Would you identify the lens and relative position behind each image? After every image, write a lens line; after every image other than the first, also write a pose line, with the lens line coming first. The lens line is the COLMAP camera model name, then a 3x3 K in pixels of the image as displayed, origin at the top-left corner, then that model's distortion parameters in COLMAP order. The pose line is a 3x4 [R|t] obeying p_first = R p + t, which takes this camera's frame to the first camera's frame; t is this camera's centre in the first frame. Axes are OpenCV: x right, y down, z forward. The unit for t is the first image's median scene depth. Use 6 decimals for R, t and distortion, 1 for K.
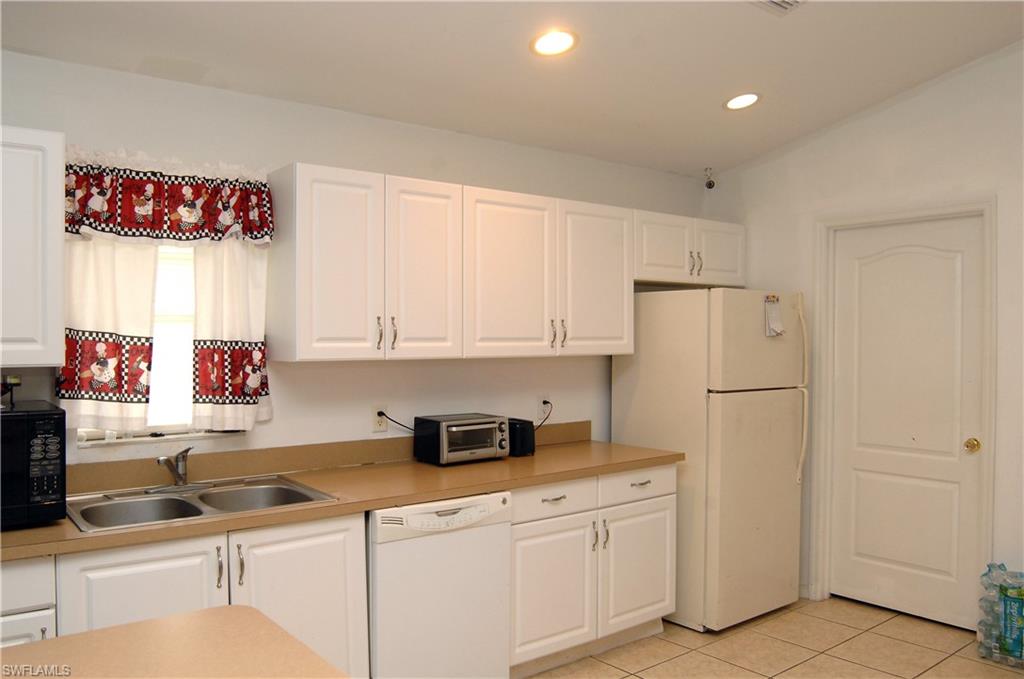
lens RADIAL K [[804.8, 0, 504.9], [0, 804.8, 342.7], [0, 0, 1]] dist [-0.108311, 0.056035]
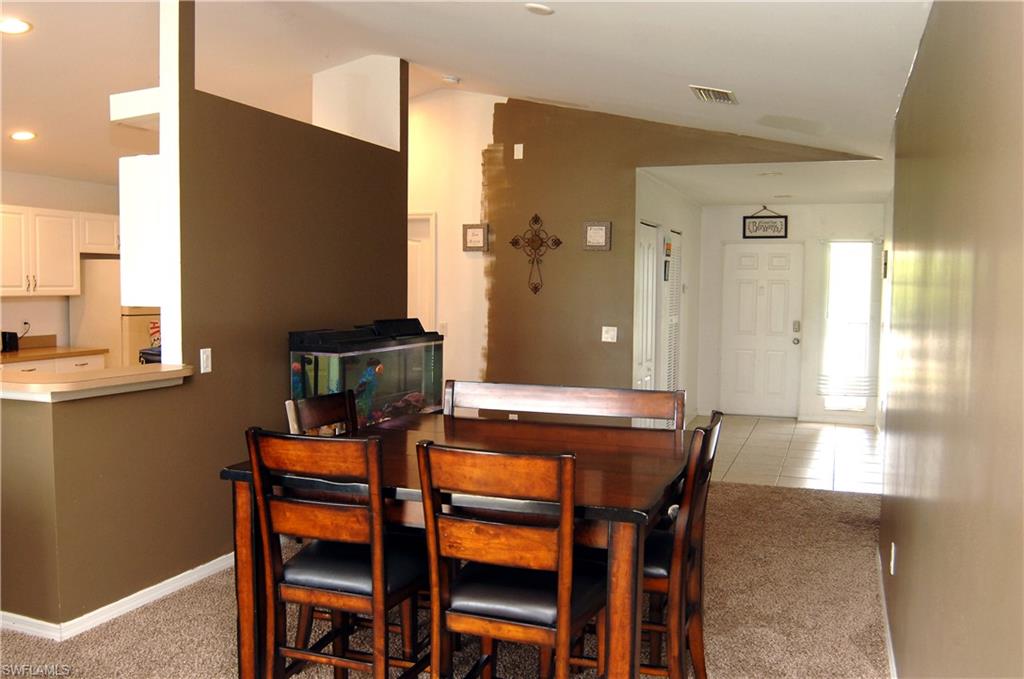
lens RADIAL K [[869.1, 0, 512.0], [0, 869.1, 339.5], [0, 0, 1]] dist [-0.113840, 0.067929]
pose [[0.854661, -0.021360, 0.518748, 0.005631], [-0.011303, 0.998151, 0.059723, -0.013385], [-0.519064, -0.056907, 0.852839, -1.440879]]
